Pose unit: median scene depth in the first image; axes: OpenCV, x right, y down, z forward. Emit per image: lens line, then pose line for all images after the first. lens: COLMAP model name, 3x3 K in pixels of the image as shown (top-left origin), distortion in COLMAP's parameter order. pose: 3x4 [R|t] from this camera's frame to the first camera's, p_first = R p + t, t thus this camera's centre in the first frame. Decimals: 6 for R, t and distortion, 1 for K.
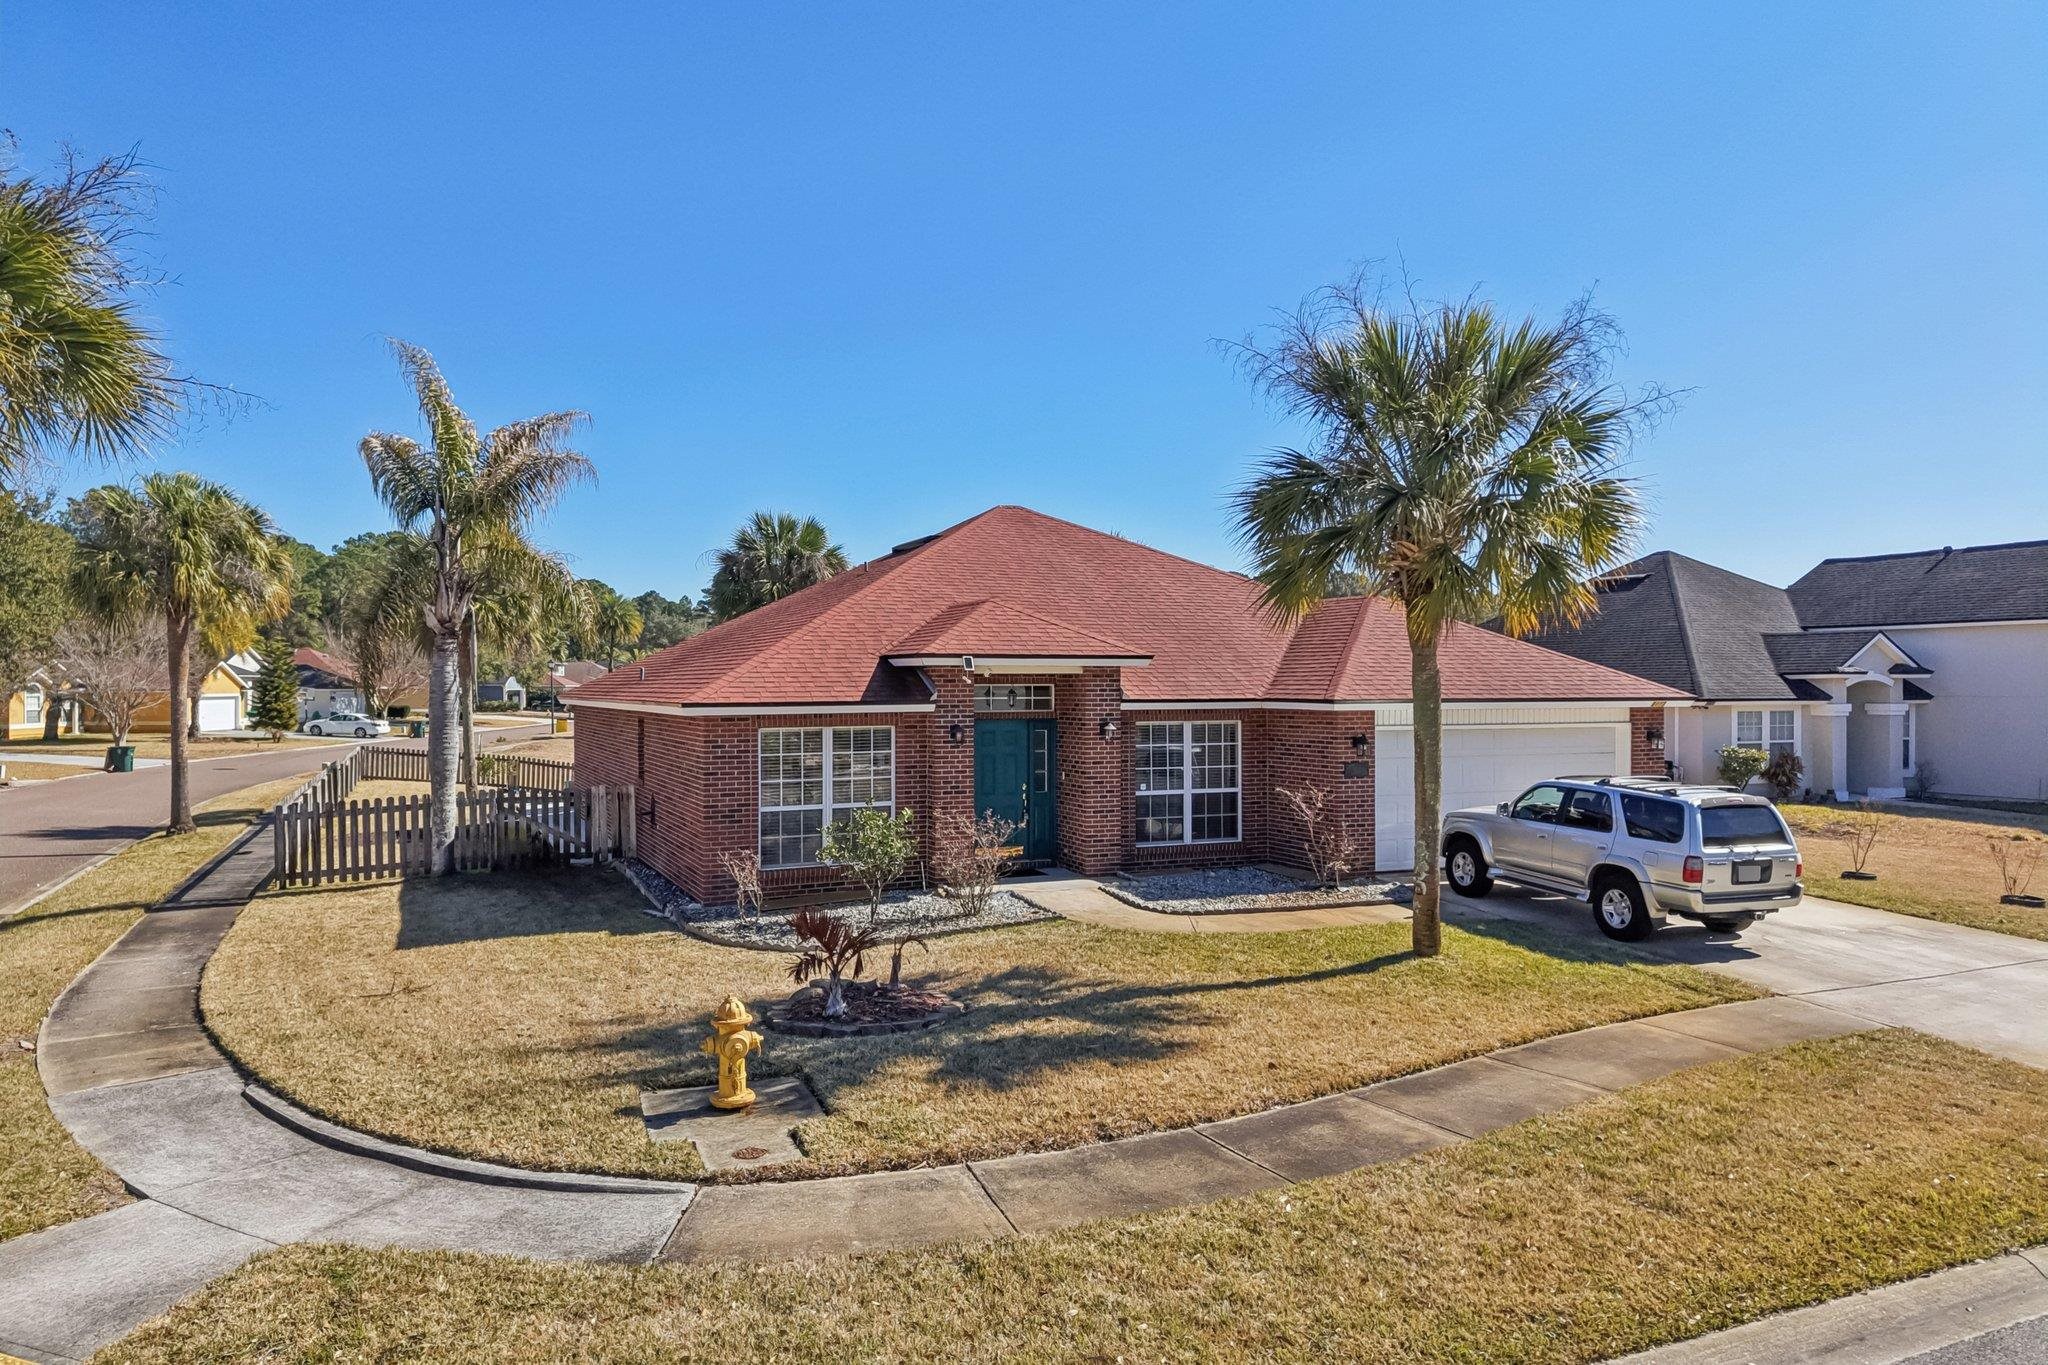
lens RADIAL K [[1379.1, 0, 1024.0], [0, 1379.1, 682.5], [0, 0, 1]] dist [0.003536, -0.002082]
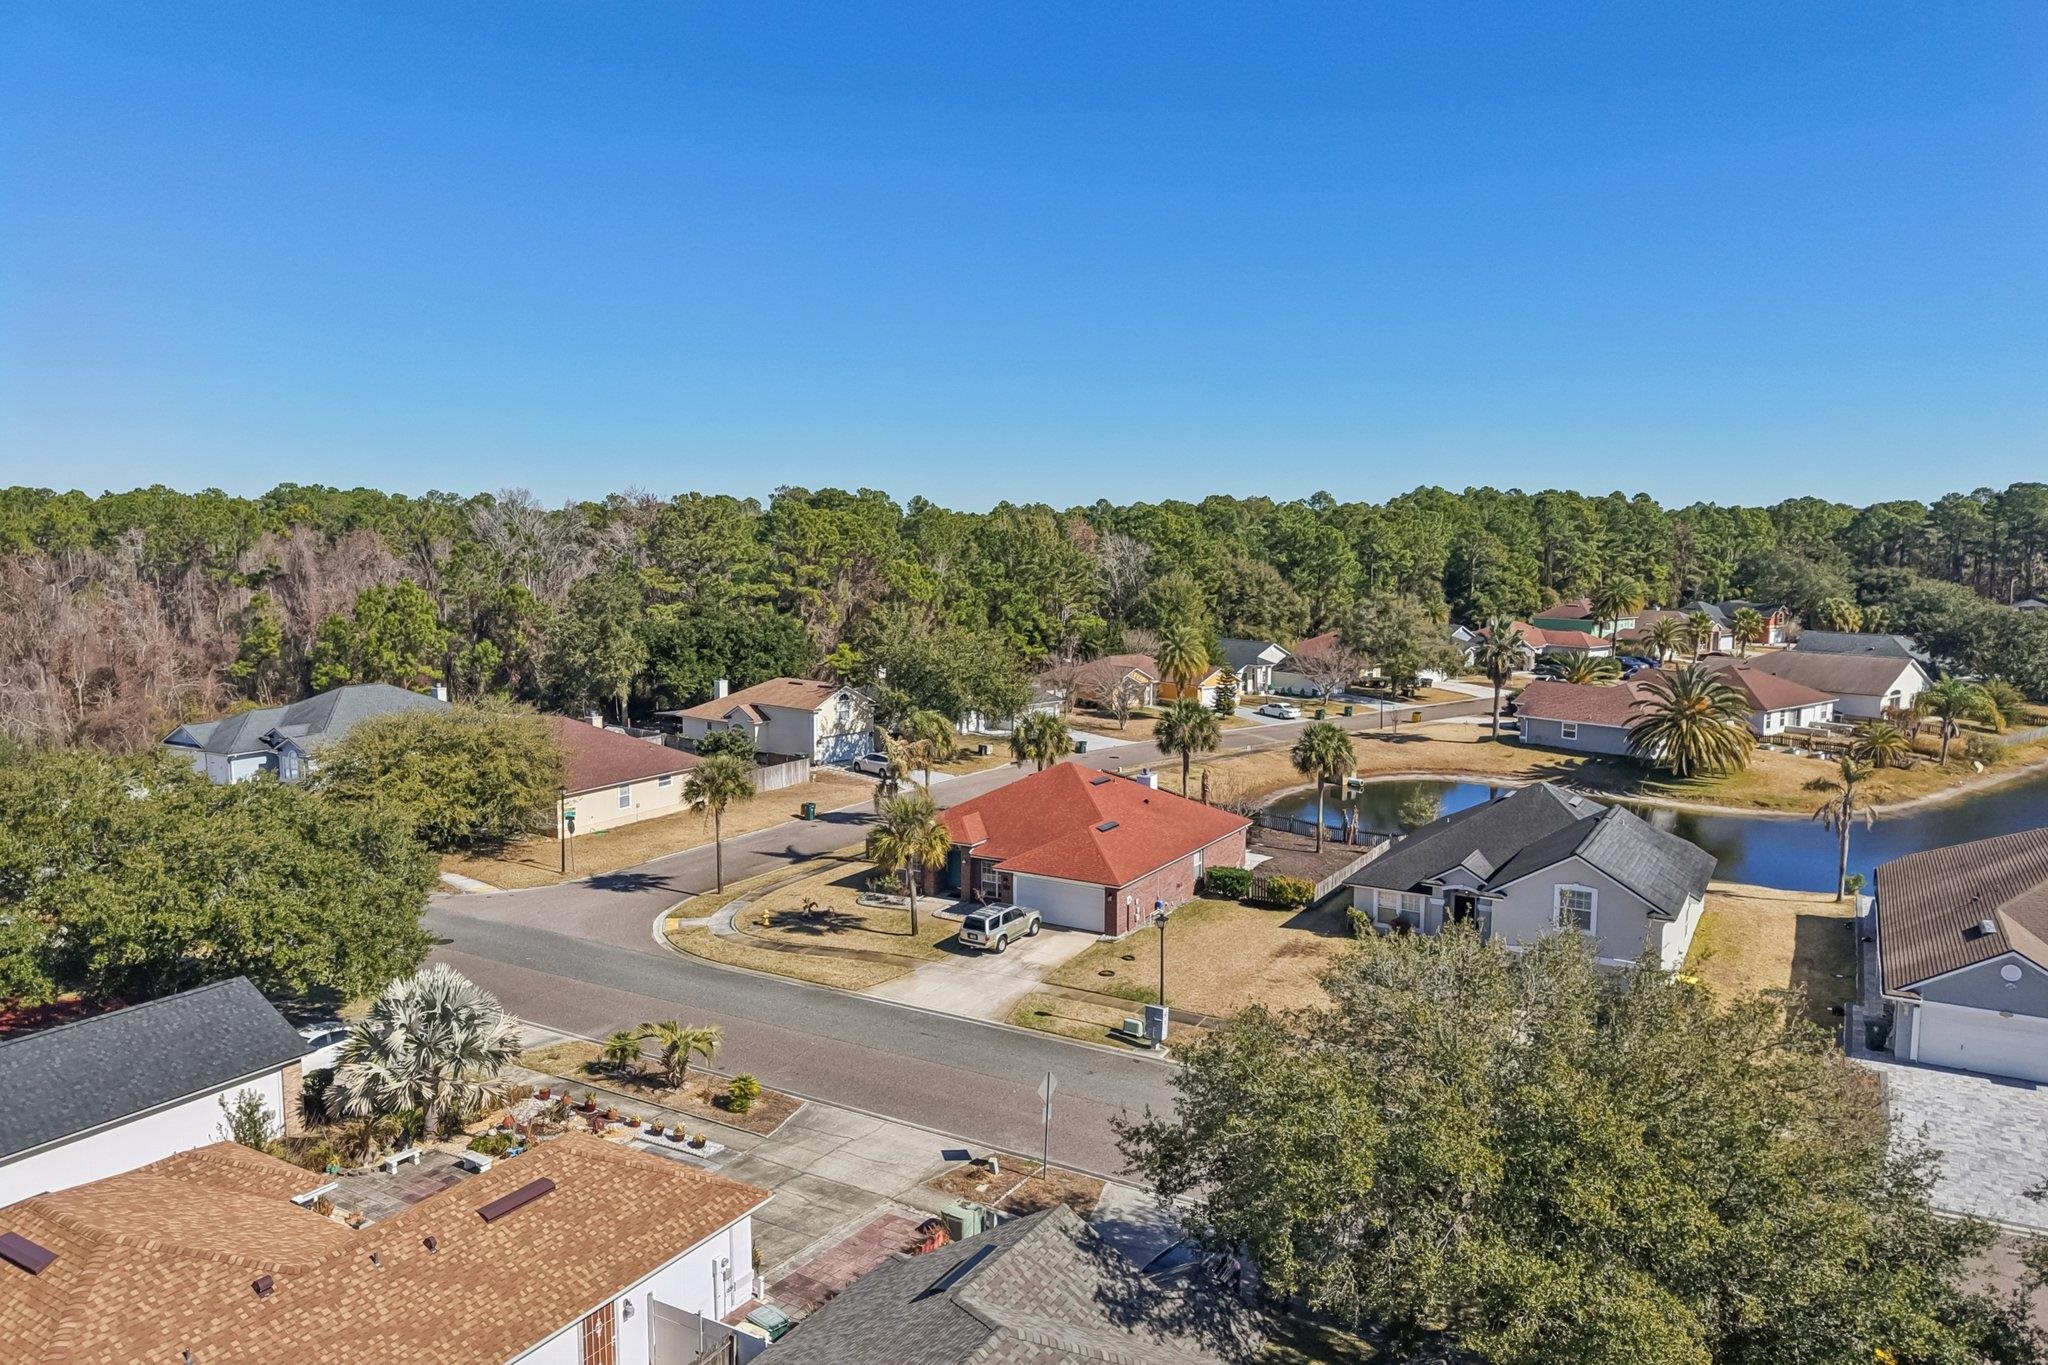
lens RADIAL K [[1358.6, 0, 1017.2], [0, 1358.6, 709.9], [0, 0, 1]] dist [0.087803, -0.130198]
pose [[0.574351, 0.105468, -0.811787, 3.773140], [0.002016, 0.991480, 0.130240, -1.041810], [0.818607, -0.076440, 0.569245, -1.115707]]
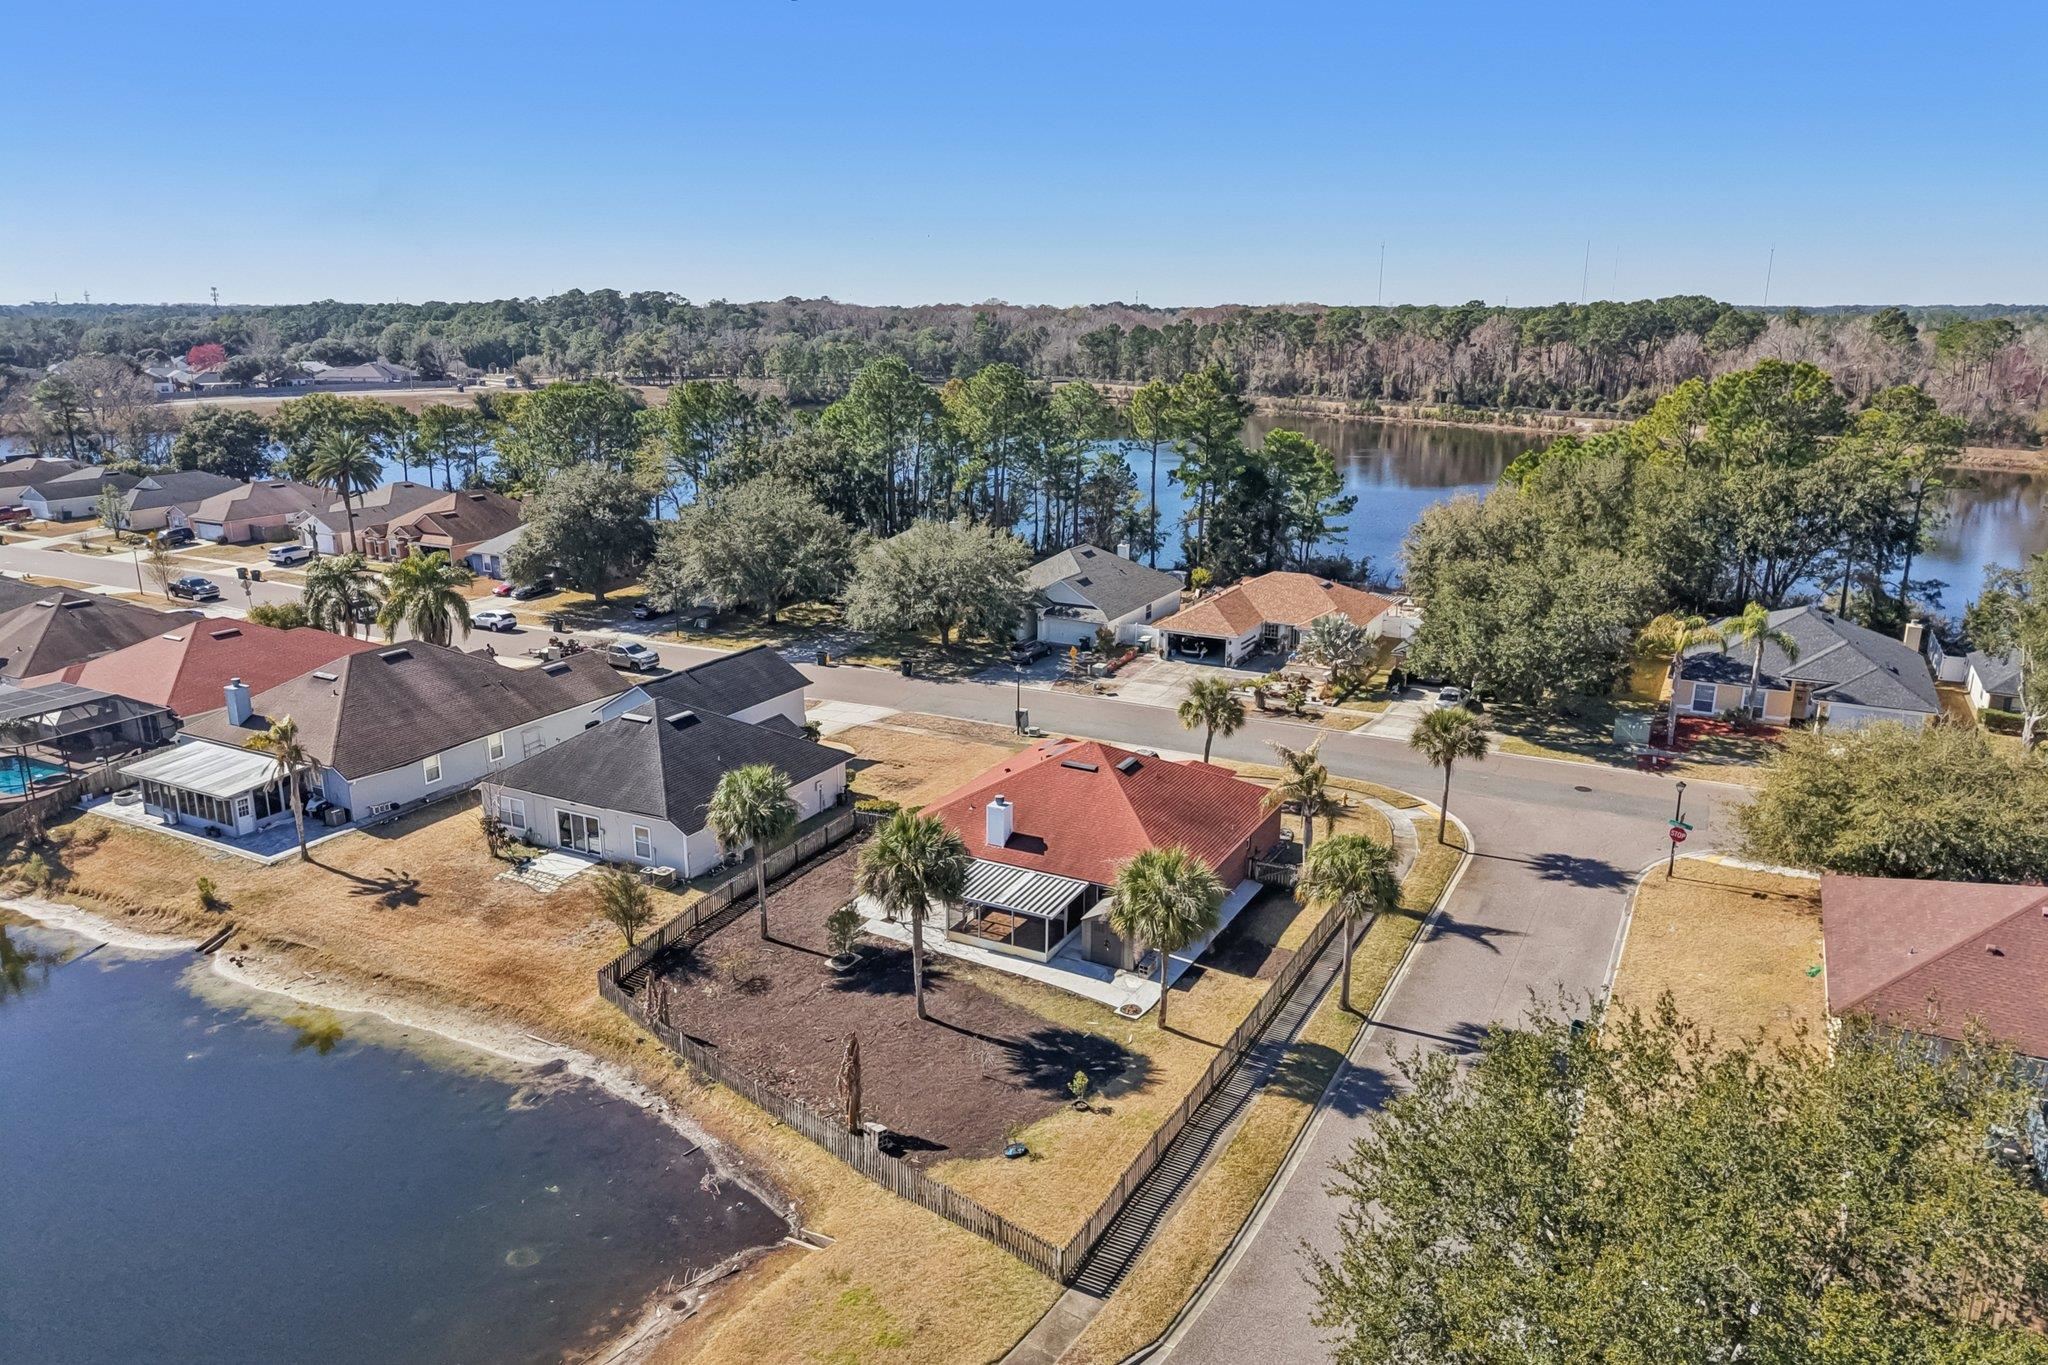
lens RADIAL K [[1373.7, 0, 1024.0], [0, 1373.7, 682.5], [0, 0, 1]] dist [0.068932, -0.123006]
pose [[-0.612662, -0.204457, 0.763442, -3.179806], [-0.004097, 0.966768, 0.255622, -1.519861], [-0.790335, 0.153482, -0.593139, 4.500502]]
